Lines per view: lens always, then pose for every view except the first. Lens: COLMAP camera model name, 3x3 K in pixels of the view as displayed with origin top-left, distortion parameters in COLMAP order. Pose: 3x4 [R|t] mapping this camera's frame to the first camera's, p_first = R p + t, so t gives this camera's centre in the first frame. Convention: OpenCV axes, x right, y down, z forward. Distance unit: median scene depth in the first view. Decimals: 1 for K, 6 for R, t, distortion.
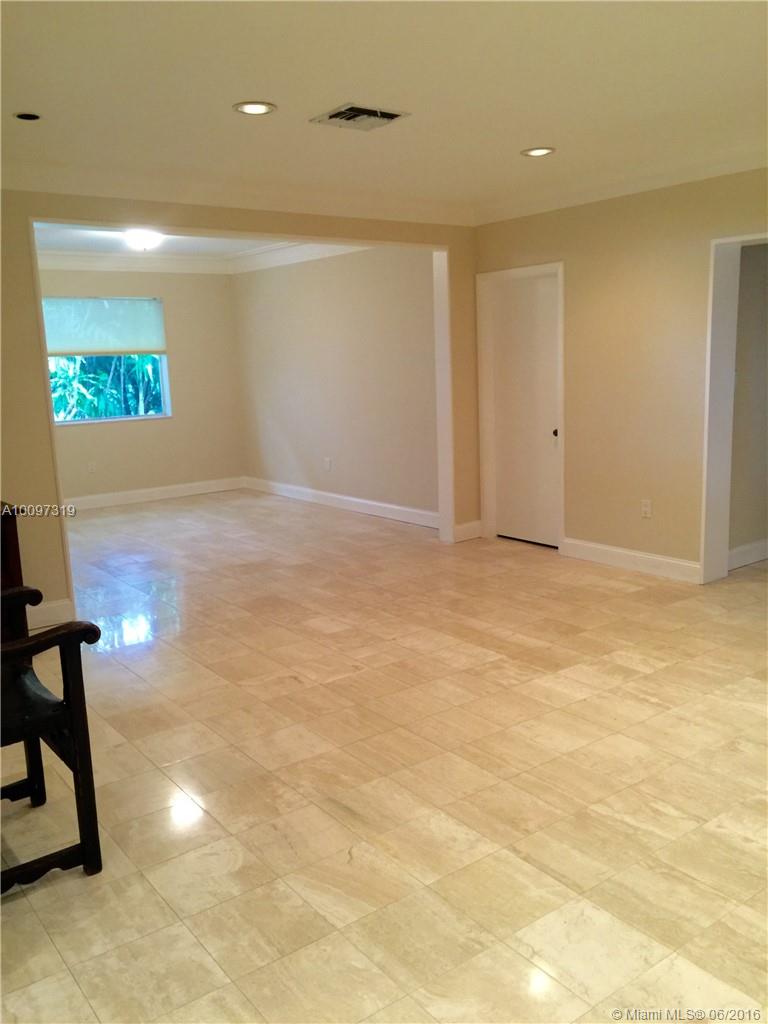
lens RADIAL K [[871.7, 0, 379.6], [0, 871.7, 513.1], [0, 0, 1]] dist [0.052694, -0.108239]
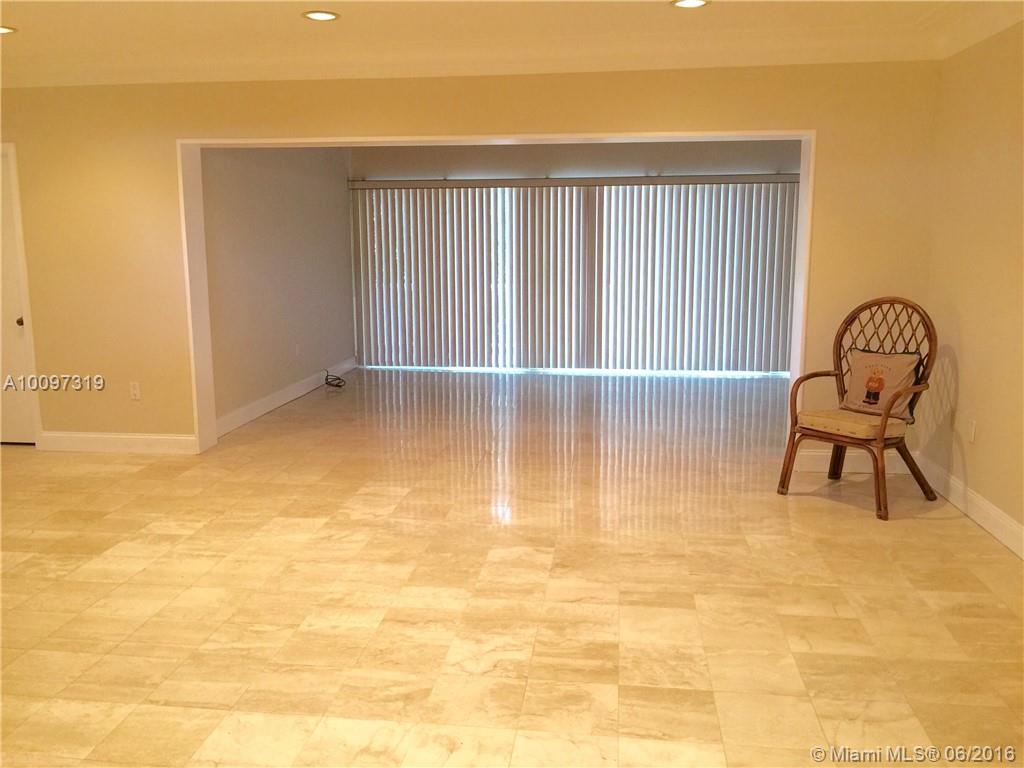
lens RADIAL K [[867.2, 0, 505.7], [0, 867.2, 366.6], [0, 0, 1]] dist [0.119878, -0.191668]
pose [[0.695940, -0.079216, 0.713717, -0.186342], [0.109874, 0.993940, 0.003181, 0.015867], [-0.709644, 0.076205, 0.700427, -0.057212]]
